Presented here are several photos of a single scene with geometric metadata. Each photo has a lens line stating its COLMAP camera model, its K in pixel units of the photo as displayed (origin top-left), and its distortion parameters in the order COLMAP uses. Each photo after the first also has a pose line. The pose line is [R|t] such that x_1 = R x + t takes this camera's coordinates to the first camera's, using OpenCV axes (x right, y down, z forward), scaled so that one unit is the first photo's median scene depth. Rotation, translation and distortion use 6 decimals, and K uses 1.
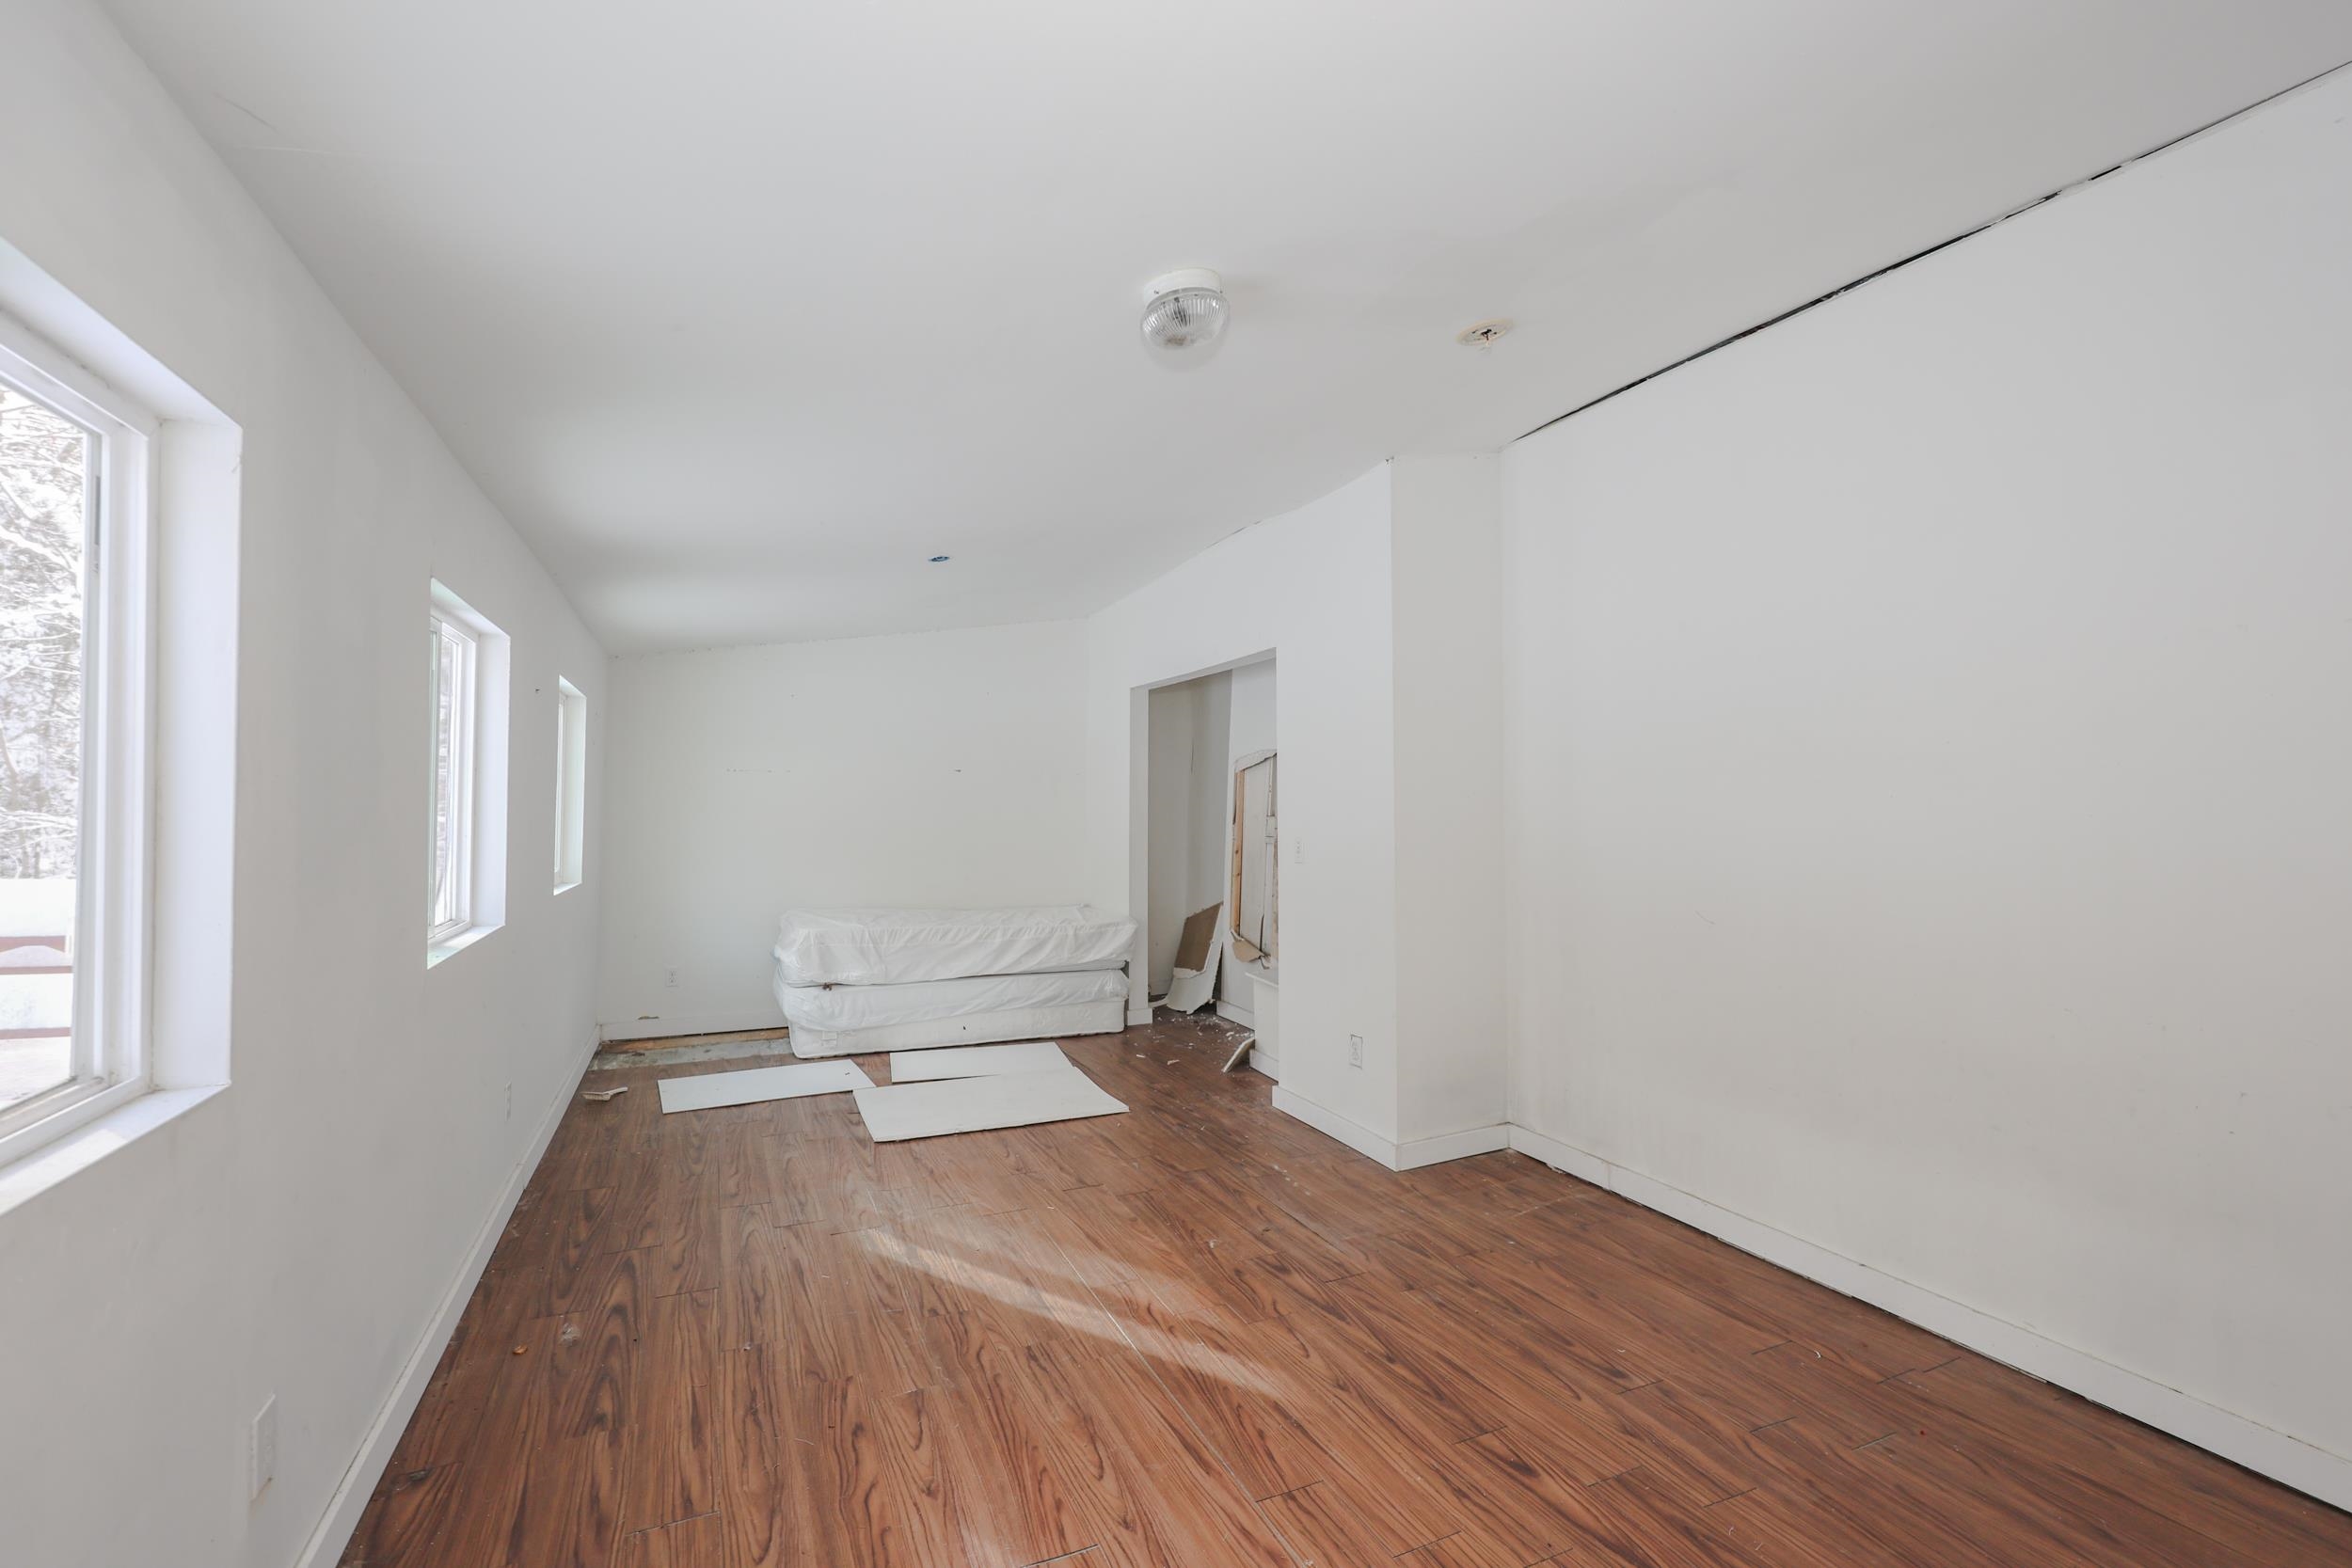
lens RADIAL K [[982.3, 0, 1176.0], [0, 982.3, 784.0], [0, 0, 1]] dist [-0.000309, 0.000183]
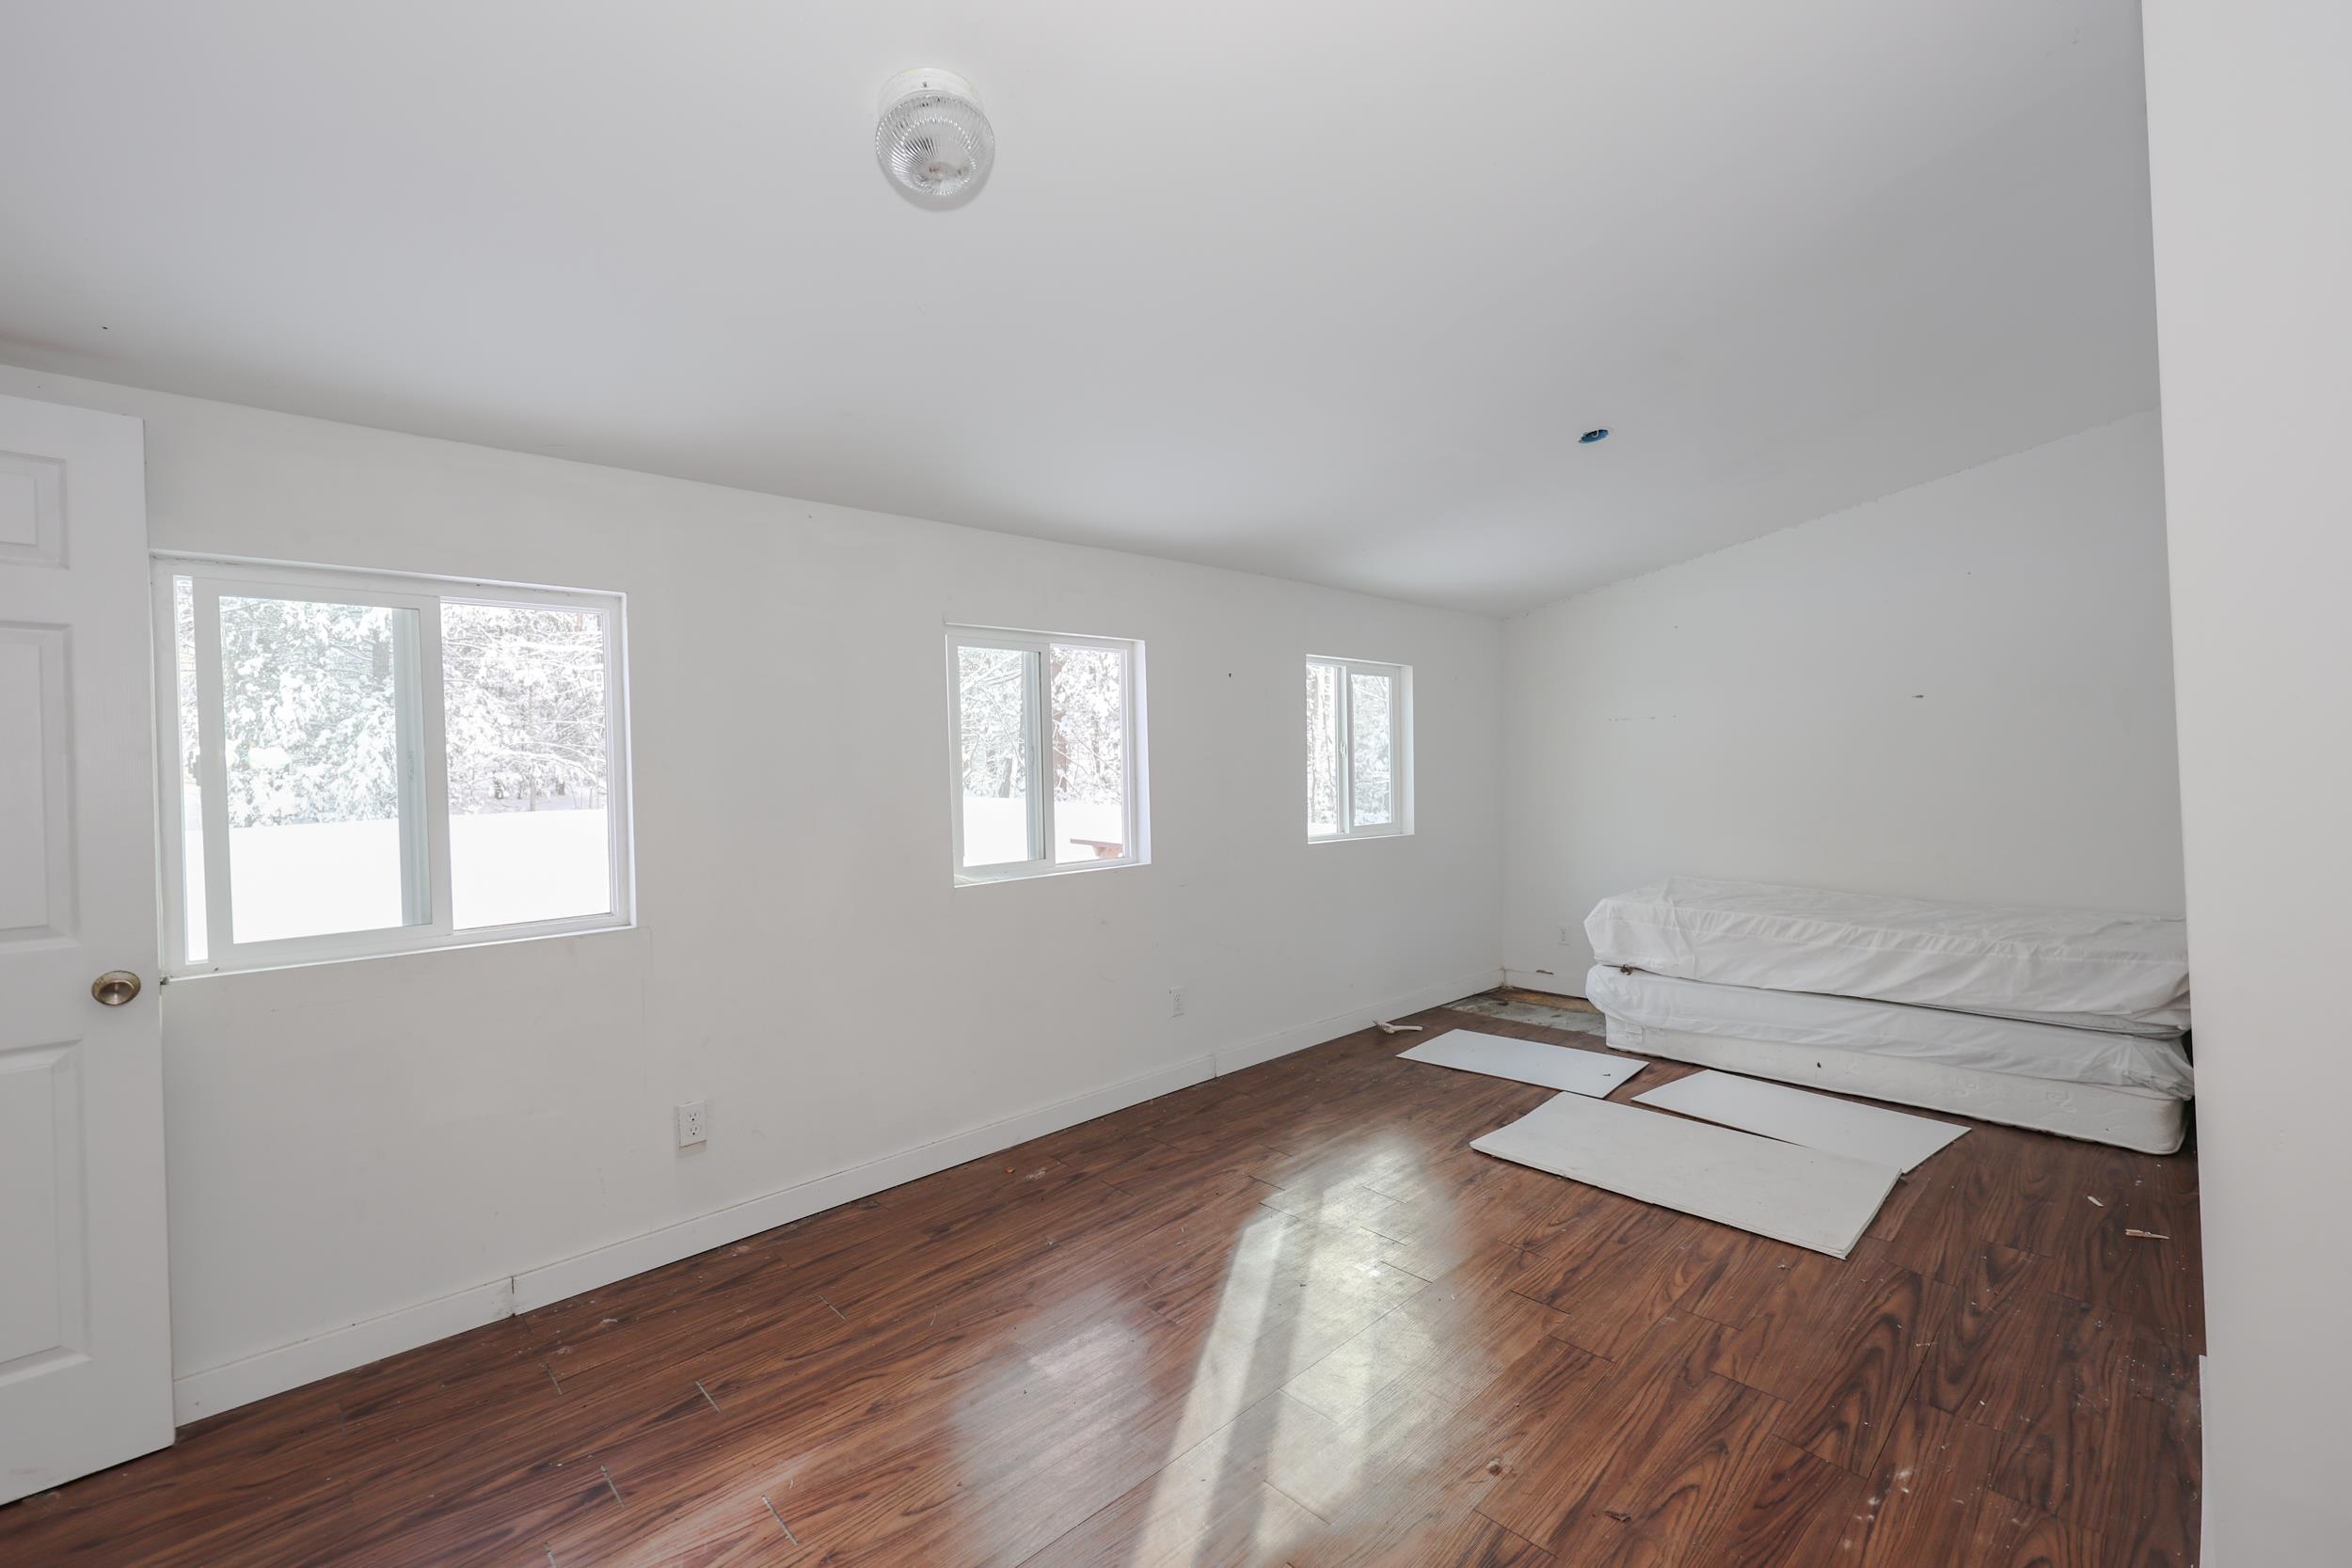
lens RADIAL K [[979.0, 0, 1177.7], [0, 979.0, 777.9], [0, 0, 1]] dist [-0.001831, -0.000037]
pose [[0.320543, -0.009786, -0.947183, 0.400011], [0.052550, 0.998590, 0.007466, 0.016890], [0.945775, -0.052168, 0.320605, 0.456731]]
